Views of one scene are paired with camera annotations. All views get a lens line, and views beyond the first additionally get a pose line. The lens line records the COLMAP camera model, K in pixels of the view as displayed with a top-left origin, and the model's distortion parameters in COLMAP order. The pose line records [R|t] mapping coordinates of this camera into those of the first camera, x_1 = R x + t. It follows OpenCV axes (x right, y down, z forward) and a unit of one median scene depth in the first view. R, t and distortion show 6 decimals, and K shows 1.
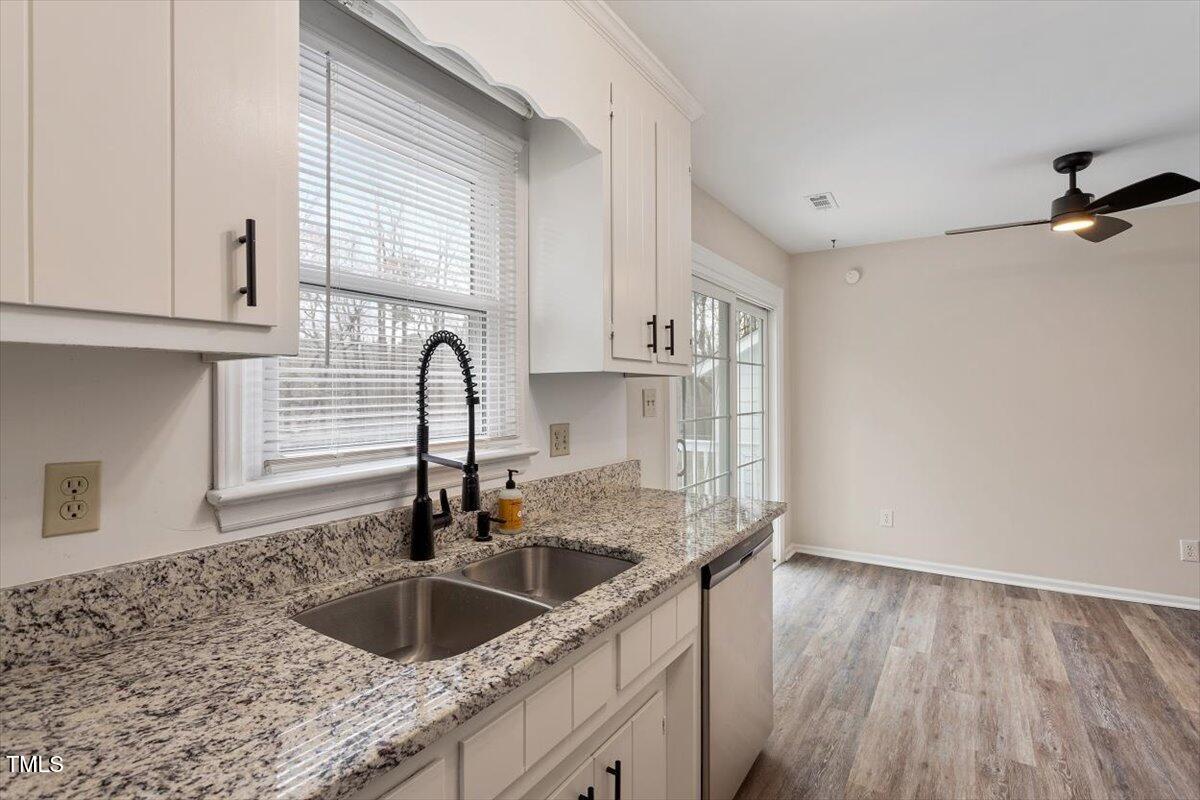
lens RADIAL K [[575.8, 0, 599.7], [0, 575.8, 389.1], [0, 0, 1]] dist [-0.002166, 0.000238]
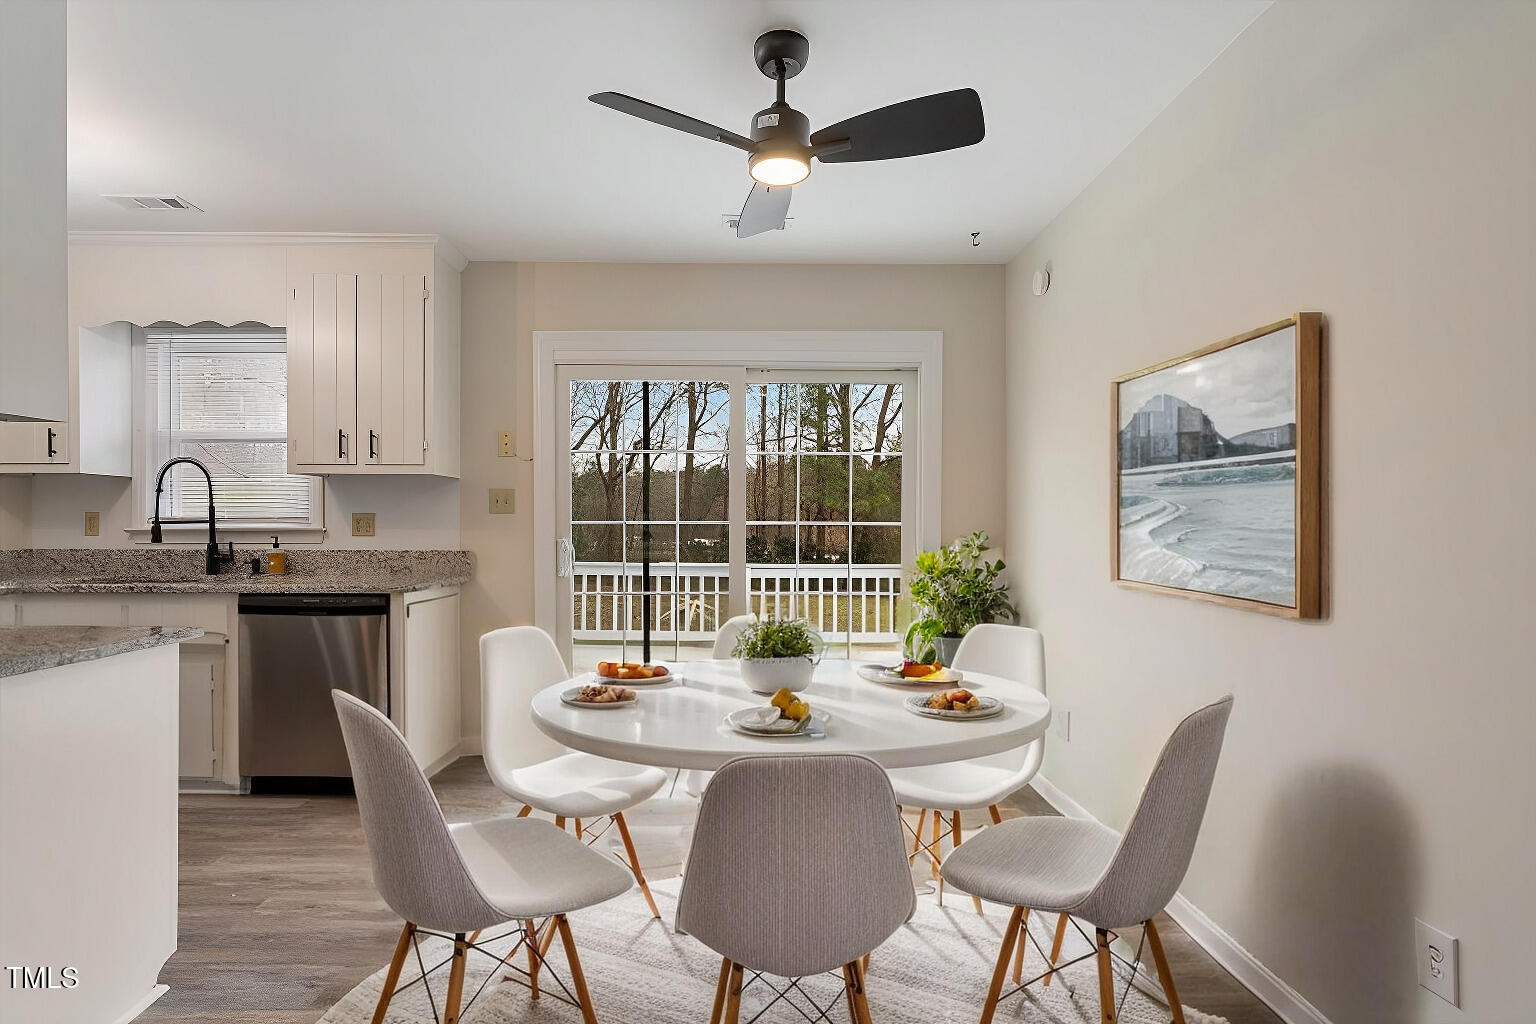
lens RADIAL K [[752.1, 0, 747.3], [0, 752.1, 522.6], [0, 0, 1]] dist [0.003578, 0.000208]
pose [[0.549043, 0.005779, -0.835774, 2.060562], [-0.001607, 0.999982, 0.005860, 0.075347], [0.835792, -0.001874, 0.549043, 0.821540]]
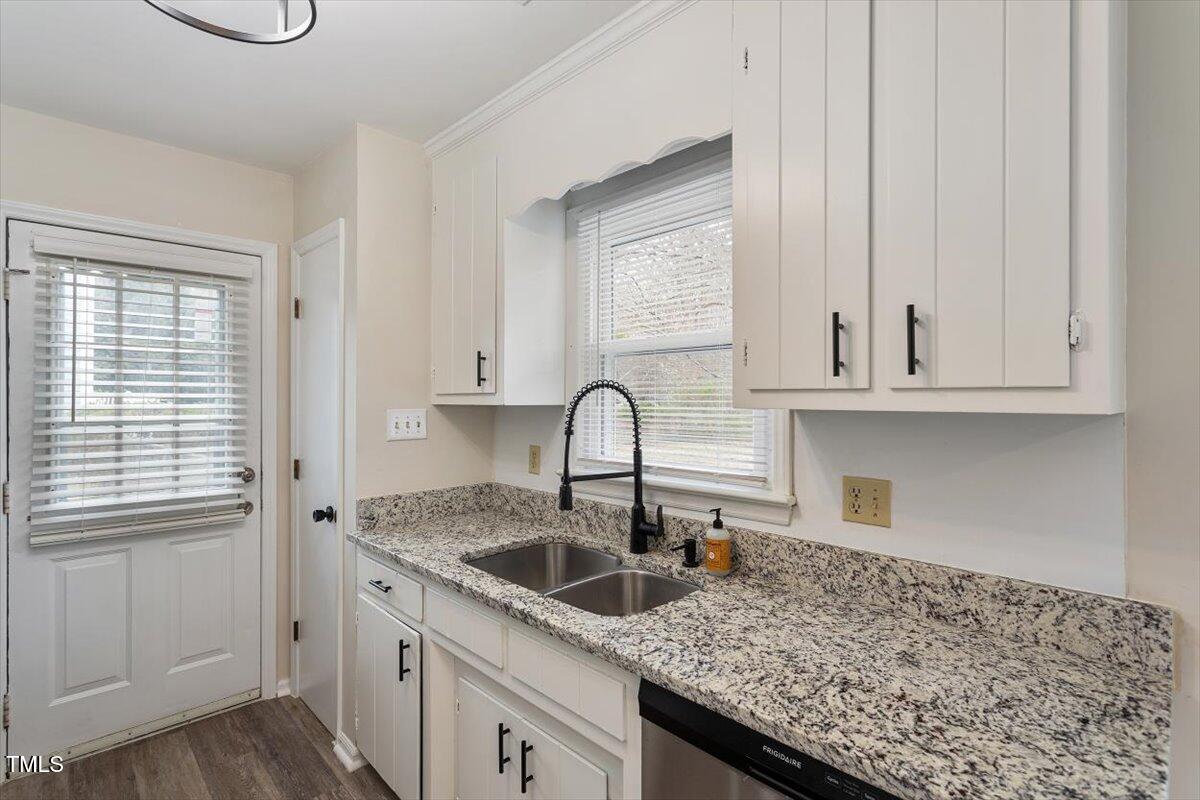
lens RADIAL K [[572.3, 0, 589.4], [0, 572.3, 396.3], [0, 0, 1]] dist [-0.001137, 0.000839]
pose [[-0.228766, 0.000863, -0.973481, 0.721543], [0.004785, 0.999989, -0.000238, -0.042882], [0.973470, -0.004712, -0.228767, 0.879503]]
